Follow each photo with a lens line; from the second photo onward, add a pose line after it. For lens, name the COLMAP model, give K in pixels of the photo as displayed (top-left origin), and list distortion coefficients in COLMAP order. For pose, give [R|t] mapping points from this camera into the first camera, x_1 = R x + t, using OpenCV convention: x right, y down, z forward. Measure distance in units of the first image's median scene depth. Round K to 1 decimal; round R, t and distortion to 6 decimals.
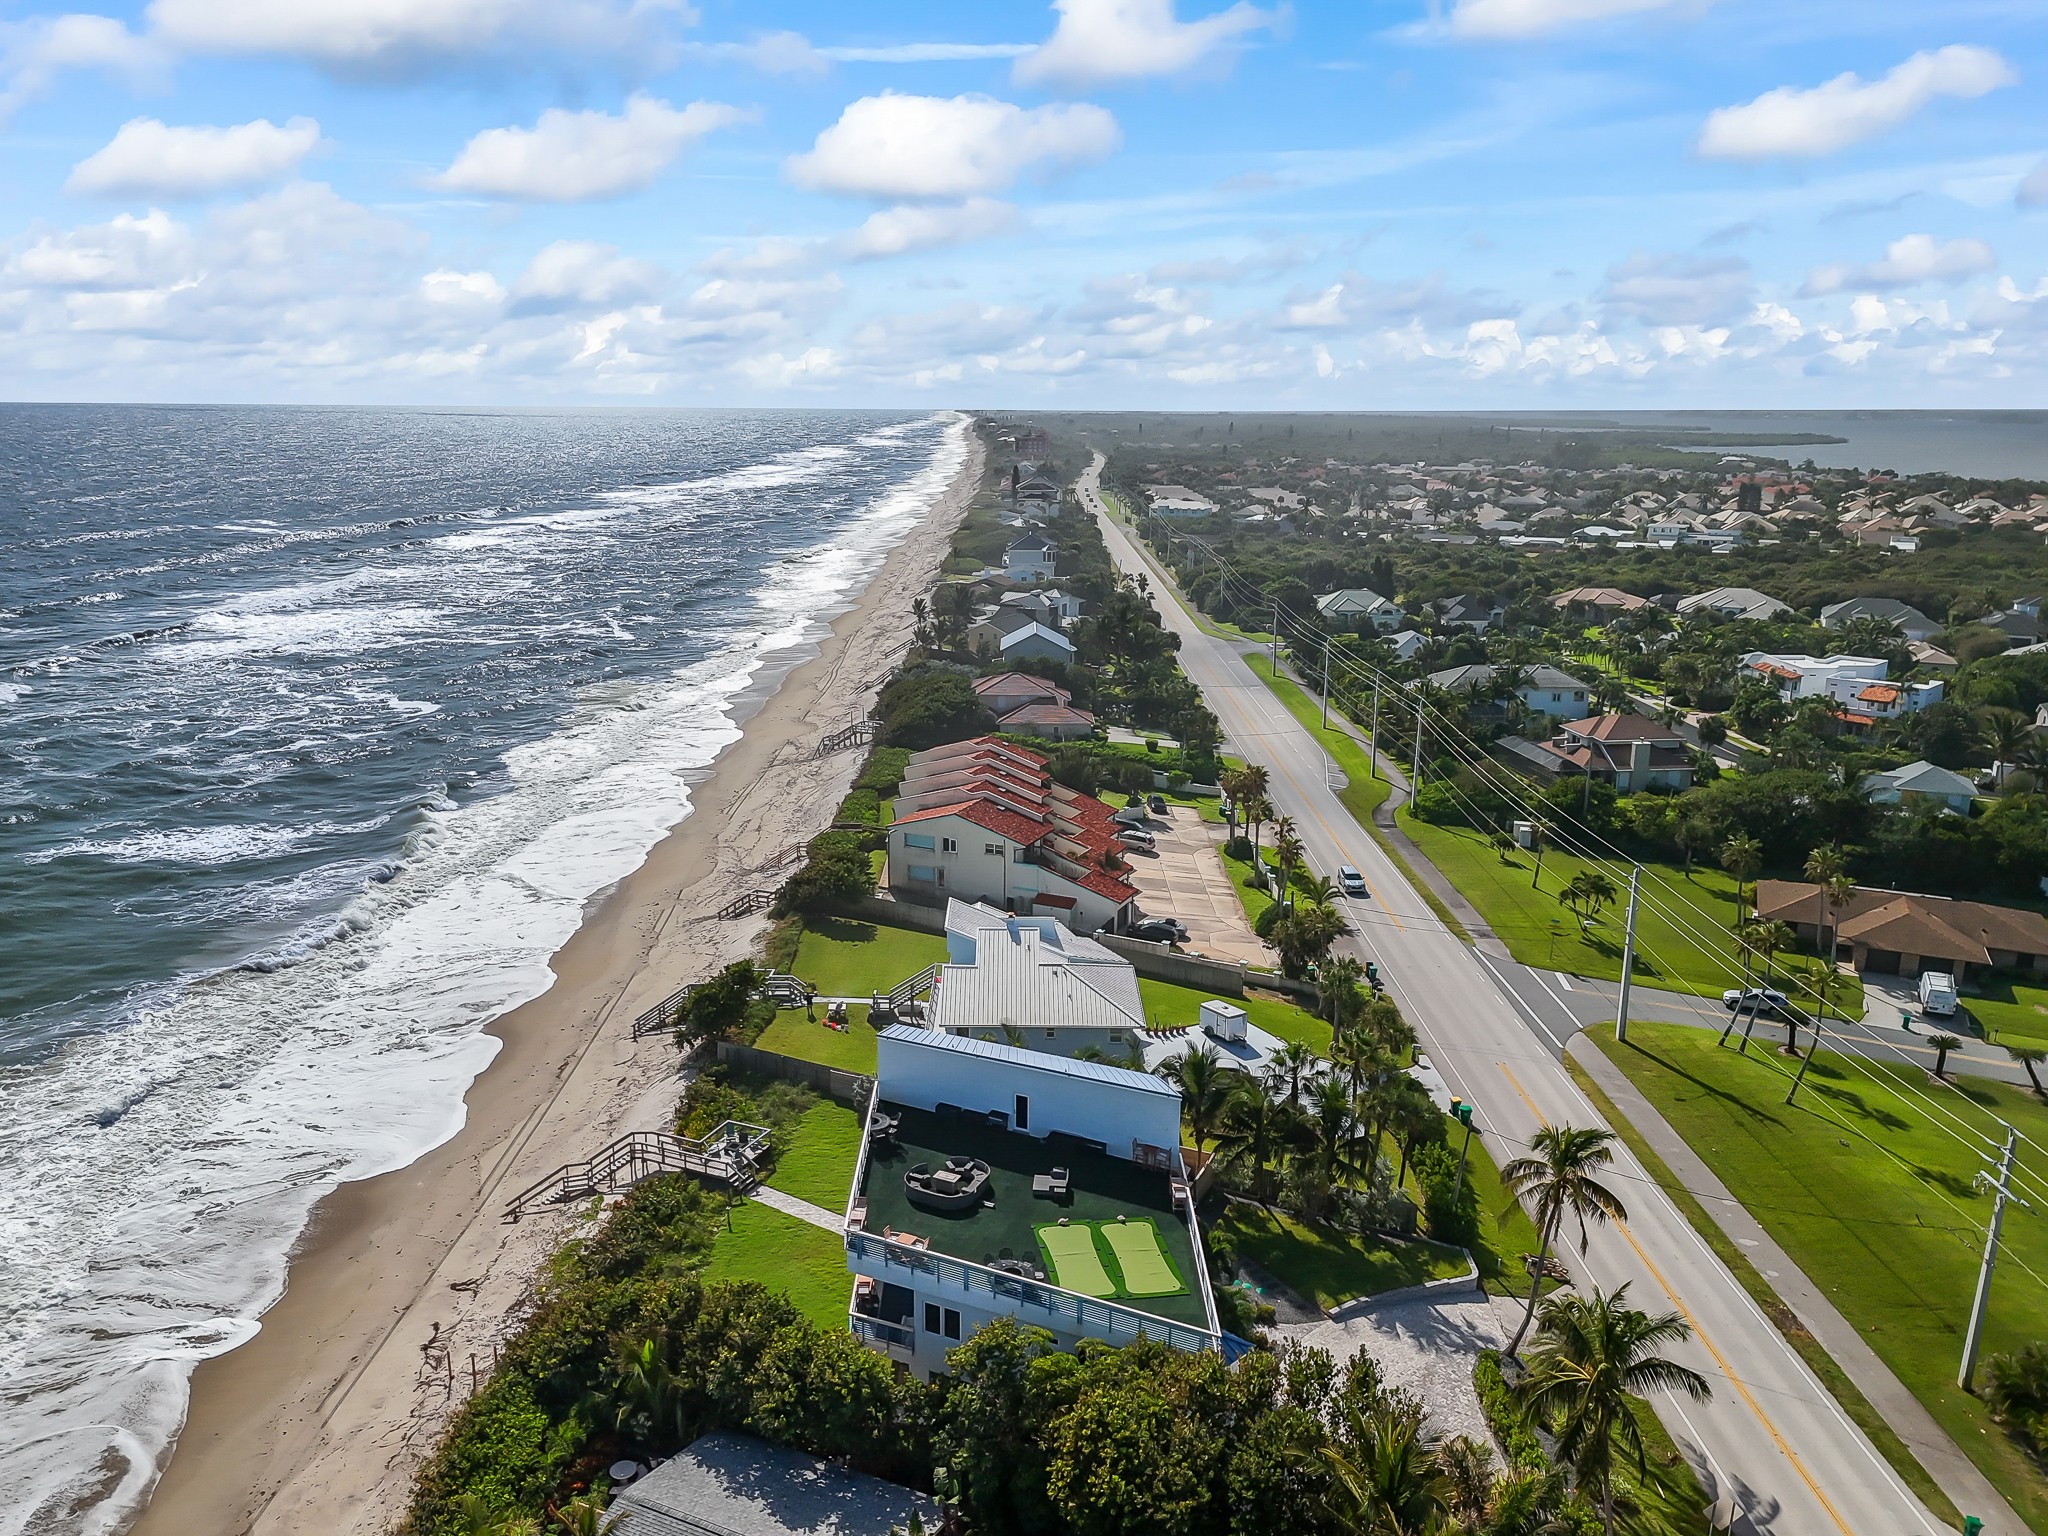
lens RADIAL K [[1504.0, 0, 1000.9], [0, 1504.0, 763.5], [0, 0, 1]] dist [0.071802, -0.054497]
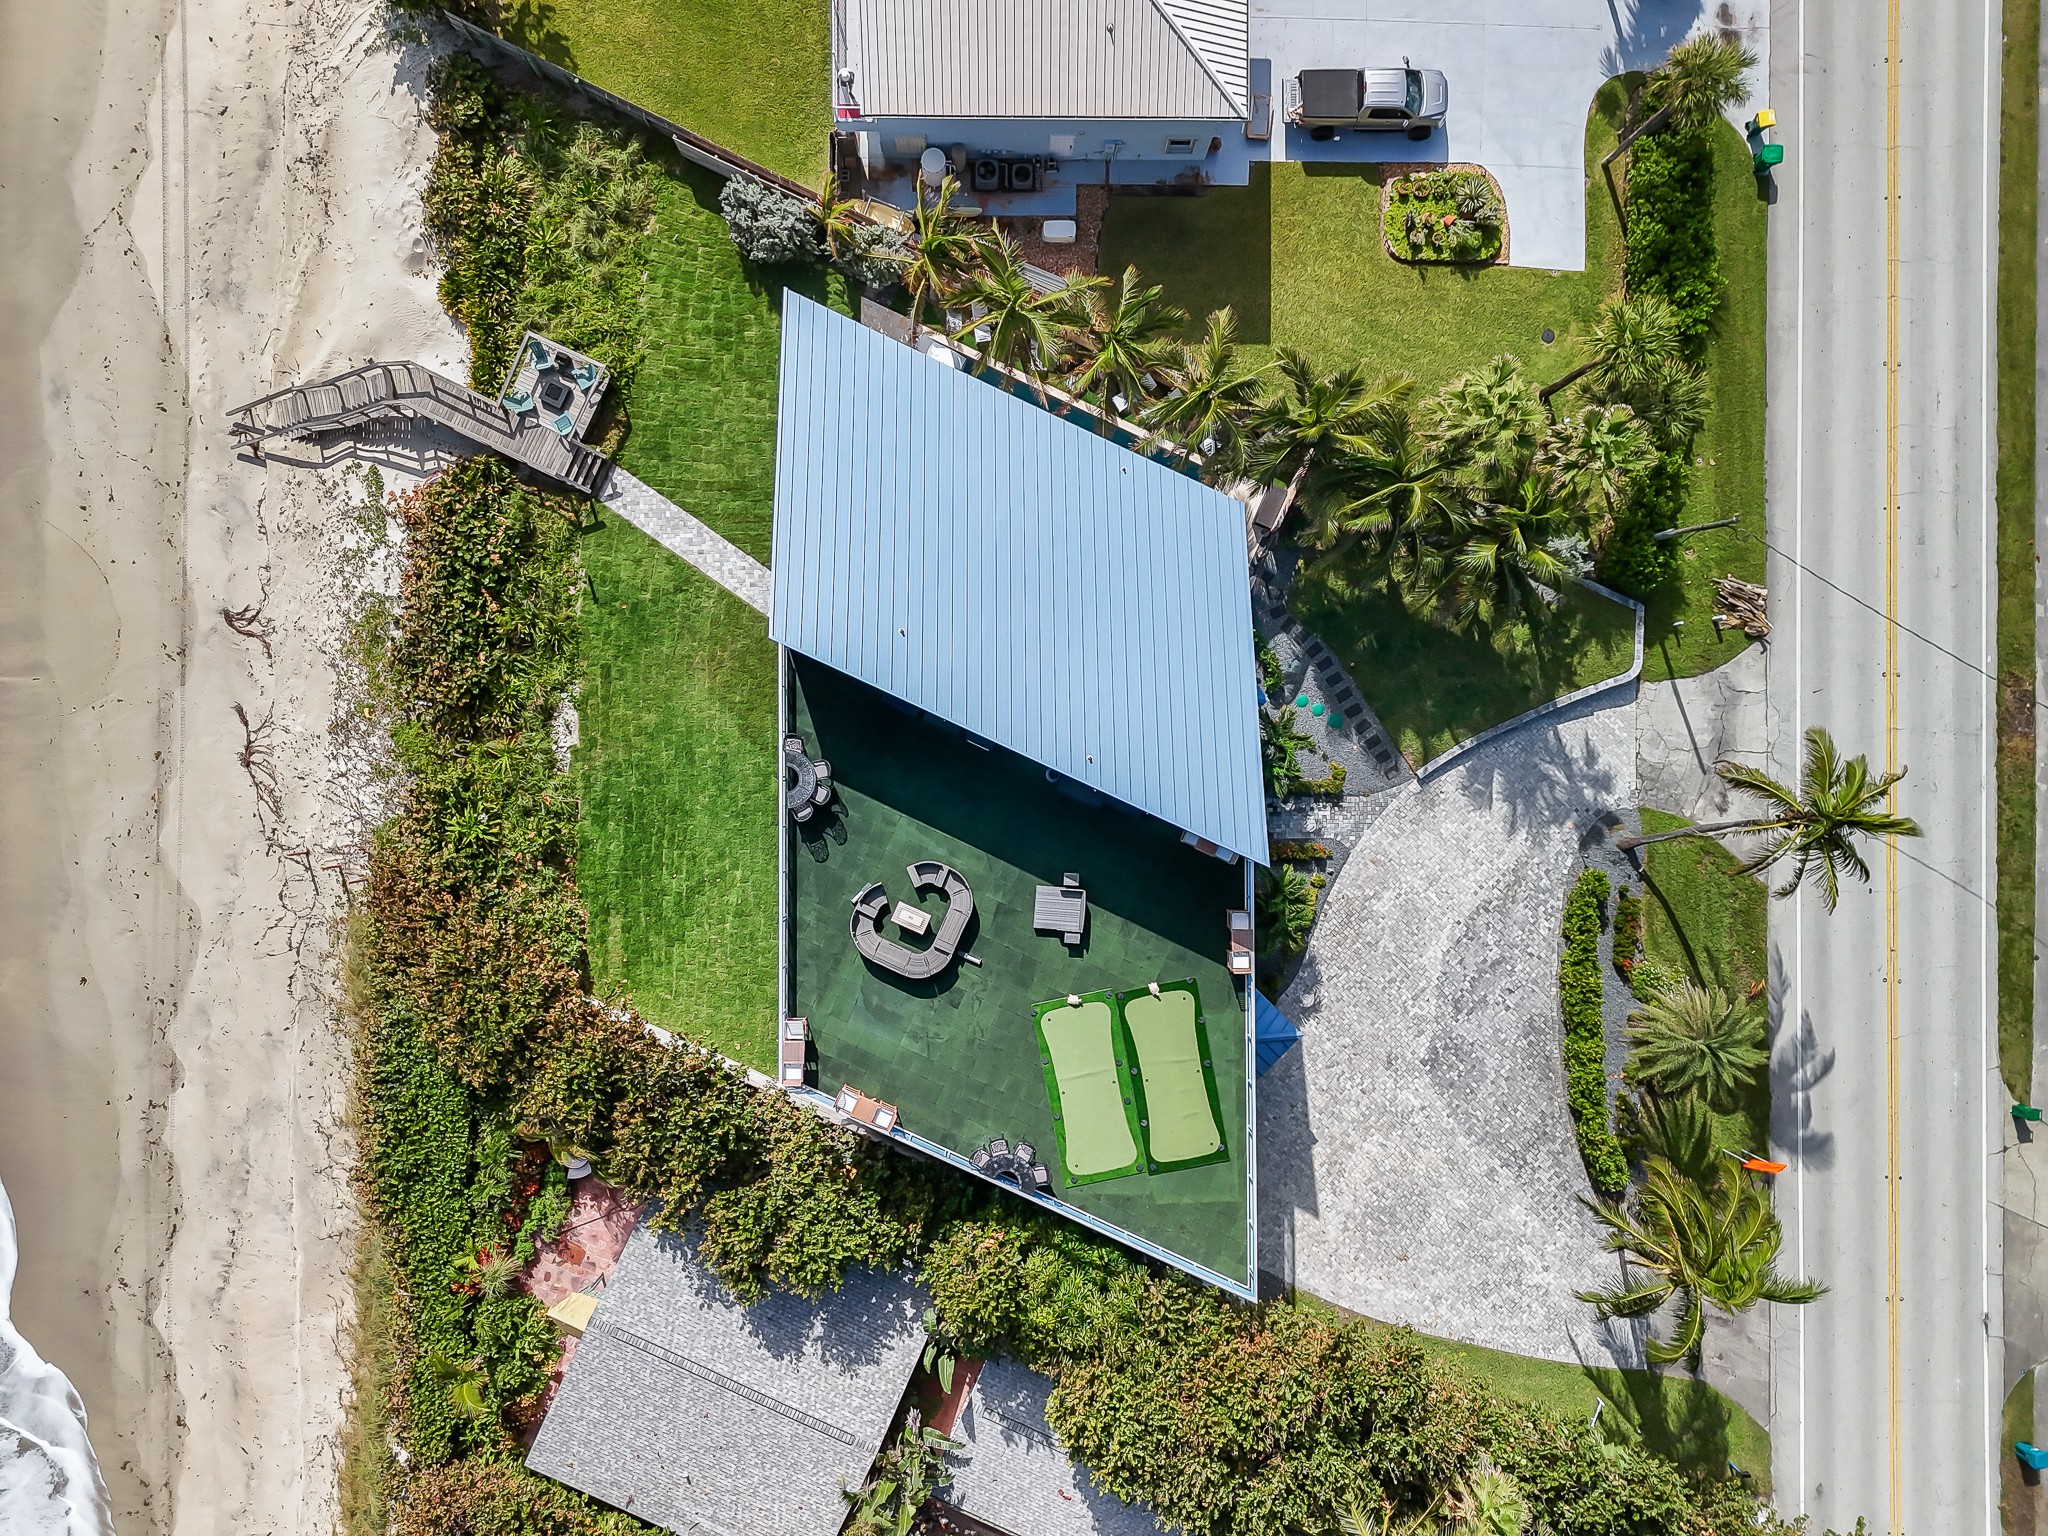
lens RADIAL K [[1504.0, 0, 1000.9], [0, 1504.0, 763.5], [0, 0, 1]] dist [0.071802, -0.054497]
pose [[0.999817, -0.013024, 0.013988, -0.003077], [-0.010505, 0.236954, 0.971464, -0.417242], [-0.015967, -0.971434, 0.236774, 0.902421]]
